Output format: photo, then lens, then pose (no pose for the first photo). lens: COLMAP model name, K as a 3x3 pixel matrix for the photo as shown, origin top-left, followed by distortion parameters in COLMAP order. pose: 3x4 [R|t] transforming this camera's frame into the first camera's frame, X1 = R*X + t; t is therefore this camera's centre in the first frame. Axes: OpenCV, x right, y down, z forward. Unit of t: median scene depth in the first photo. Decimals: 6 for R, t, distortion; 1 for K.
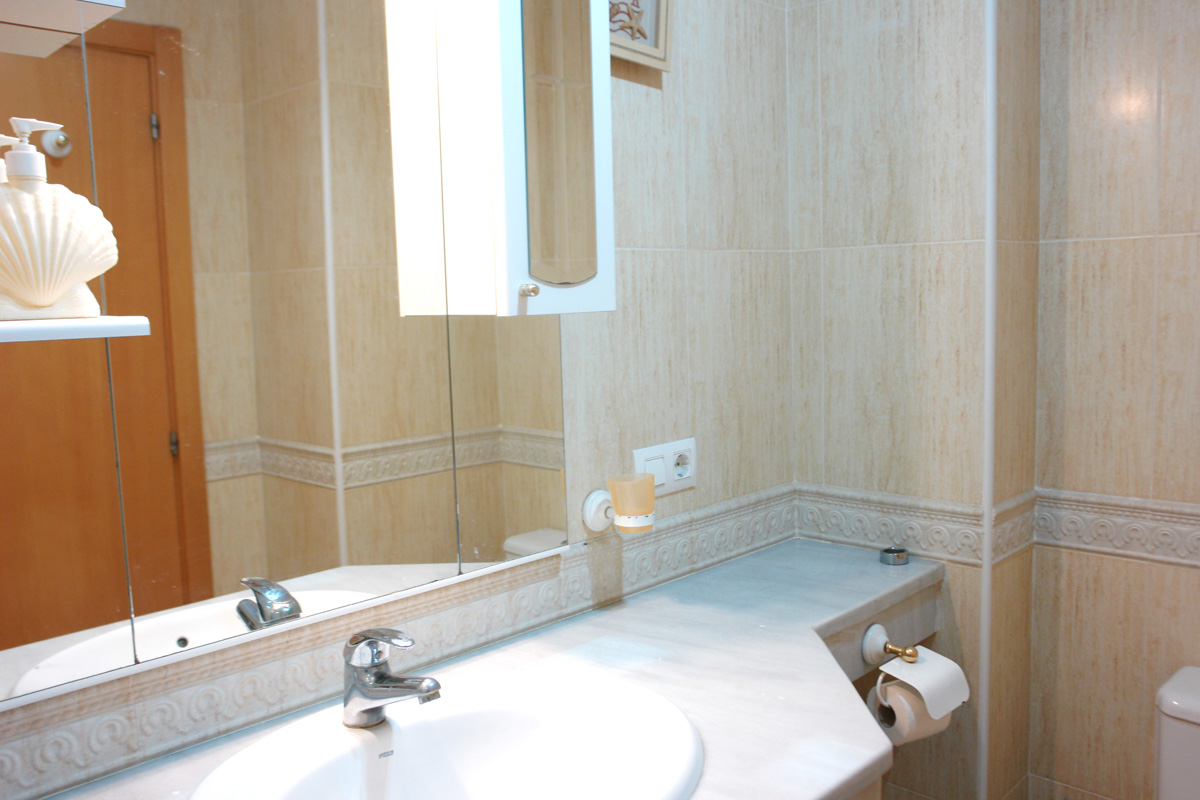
lens RADIAL K [[972.5, 0, 597.1], [0, 972.5, 402.6], [0, 0, 1]] dist [-0.061773, 0.067924]
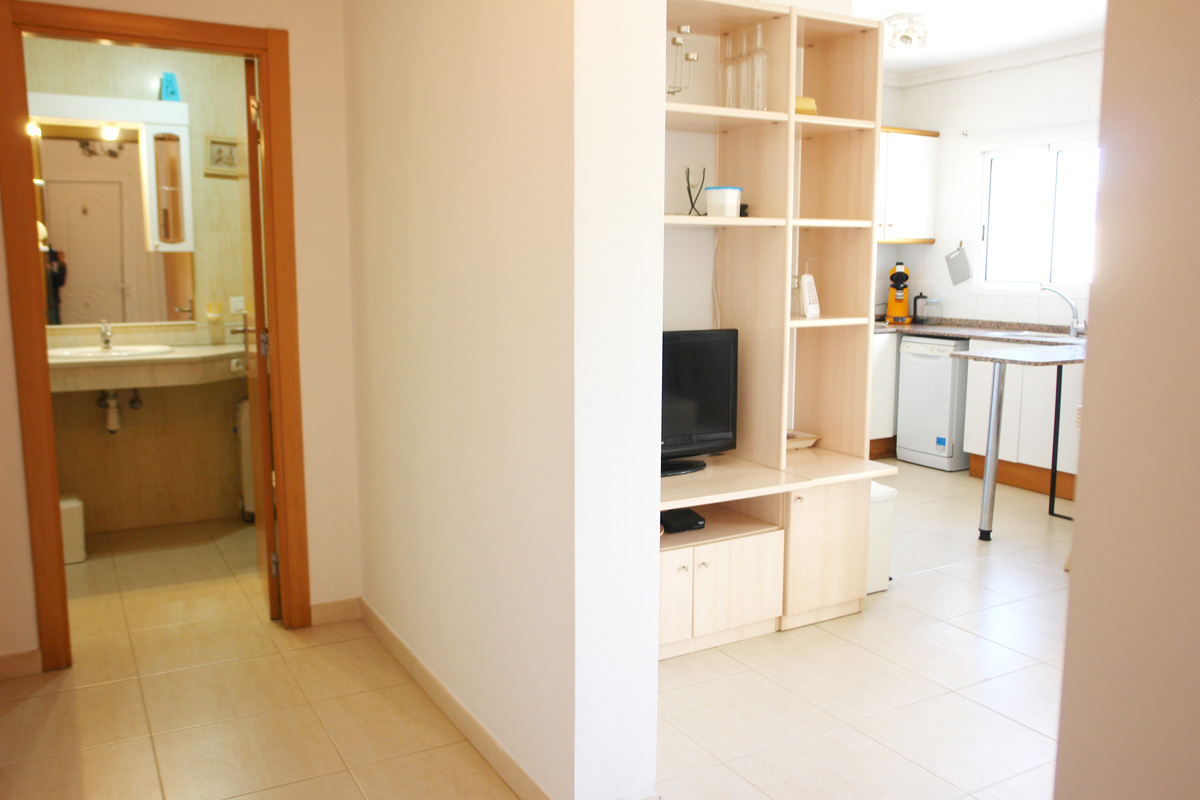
lens RADIAL K [[972.5, 0, 597.1], [0, 972.5, 402.6], [0, 0, 1]] dist [-0.061773, 0.067924]
pose [[0.957037, 0.068712, -0.281707, 1.963453], [-0.059884, 0.997410, 0.039839, 0.180667], [0.283715, -0.021257, 0.958673, -1.583937]]
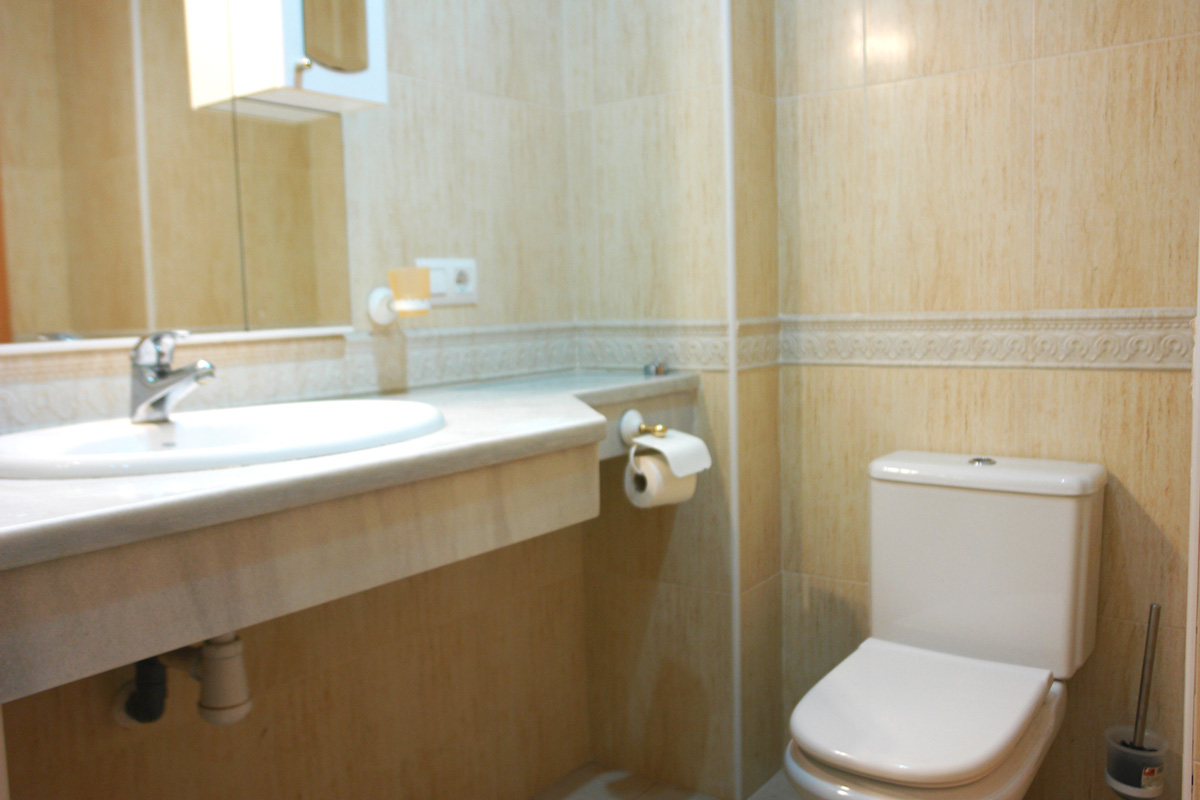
lens RADIAL K [[994.5, 0, 600.0], [0, 994.5, 400.0], [0, 0, 1]] dist [-0.027520, 0.005137]
pose [[0.989299, -0.011262, 0.145468, 0.073377], [0.014663, 0.999643, -0.022331, 0.223168], [-0.145165, 0.024225, 0.989111, -0.145302]]
